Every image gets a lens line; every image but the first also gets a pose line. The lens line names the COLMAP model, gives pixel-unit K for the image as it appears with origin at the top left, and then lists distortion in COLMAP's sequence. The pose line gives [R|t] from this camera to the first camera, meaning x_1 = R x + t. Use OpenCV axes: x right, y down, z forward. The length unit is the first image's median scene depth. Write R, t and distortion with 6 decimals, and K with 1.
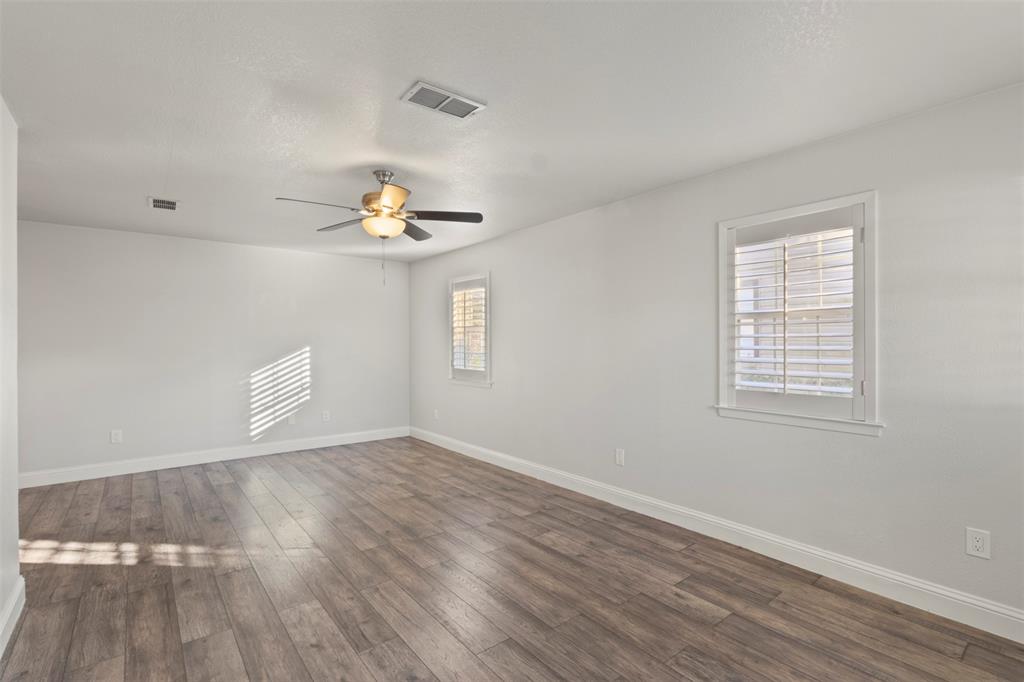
lens RADIAL K [[471.3, 0, 511.9], [0, 471.3, 337.8], [0, 0, 1]] dist [-0.003747, -0.000676]
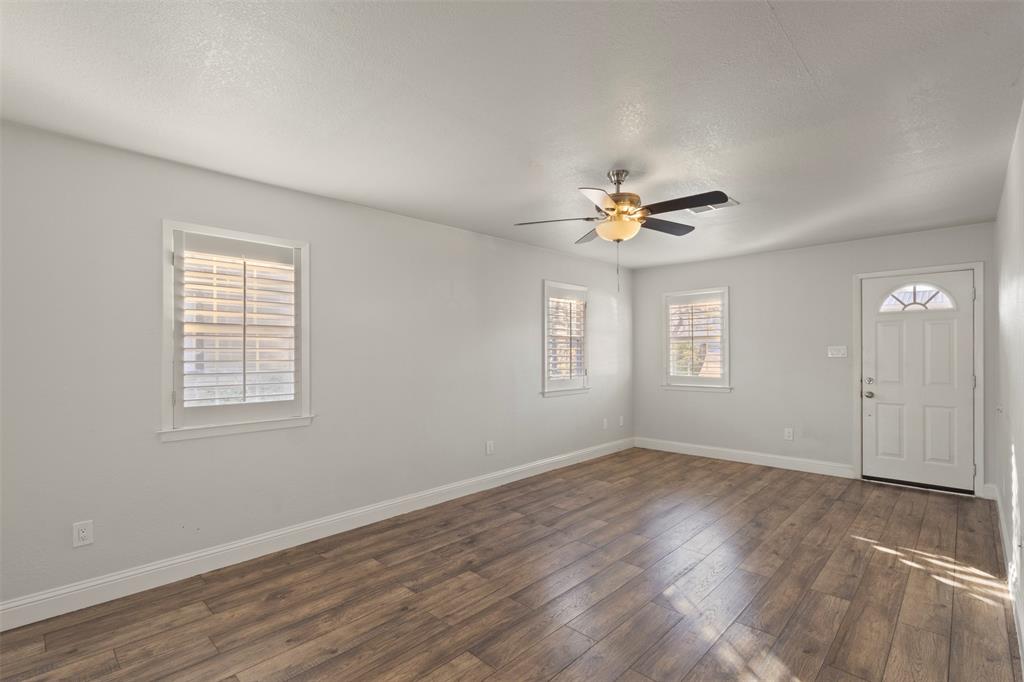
lens RADIAL K [[471.3, 0, 508.7], [0, 471.3, 348.4], [0, 0, 1]] dist [-0.003747, -0.000676]
pose [[-0.127183, 0.011053, 0.991818, -1.016191], [-0.003273, 0.999928, -0.011563, 0.013075], [-0.991874, -0.004717, -0.127138, 1.149665]]
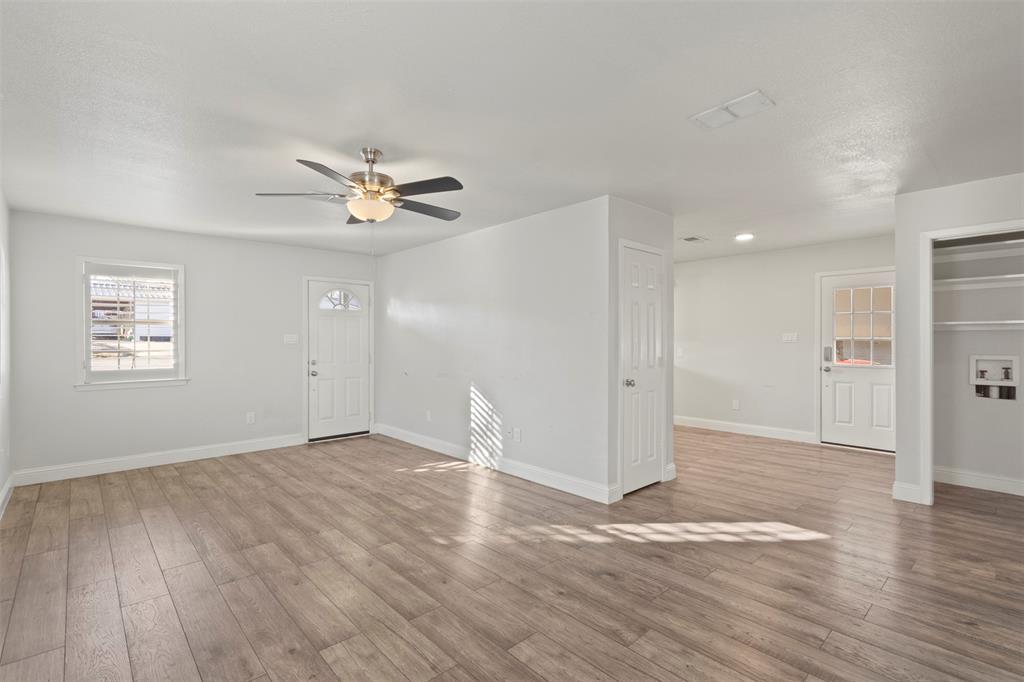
lens RADIAL K [[471.3, 0, 504.8], [0, 471.3, 339.8], [0, 0, 1]] dist [-0.003747, -0.000676]
pose [[-0.998124, 0.006281, -0.060905, -0.407421], [0.006957, 0.999916, -0.010901, 0.028851], [0.060831, -0.011304, -0.998084, 1.658357]]
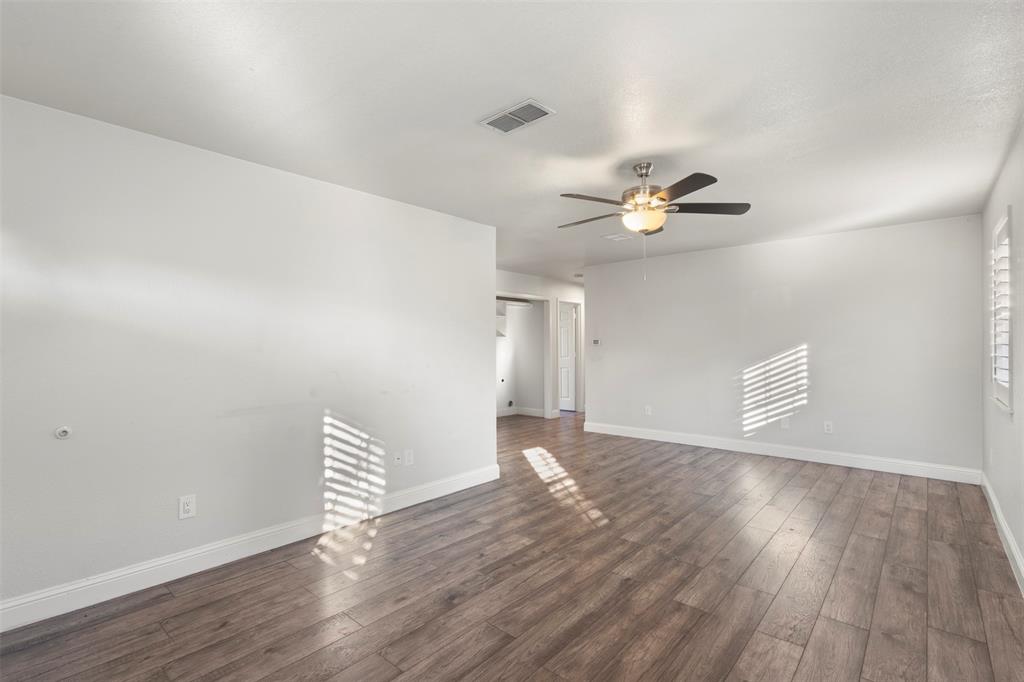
lens RADIAL K [[471.3, 0, 505.7], [0, 471.3, 345.0], [0, 0, 1]] dist [-0.003747, -0.000676]
pose [[0.164389, 0.002508, -0.986392, 0.553723], [0.014703, 0.999879, 0.004993, 0.011413], [0.986286, -0.015323, 0.164333, 0.478239]]
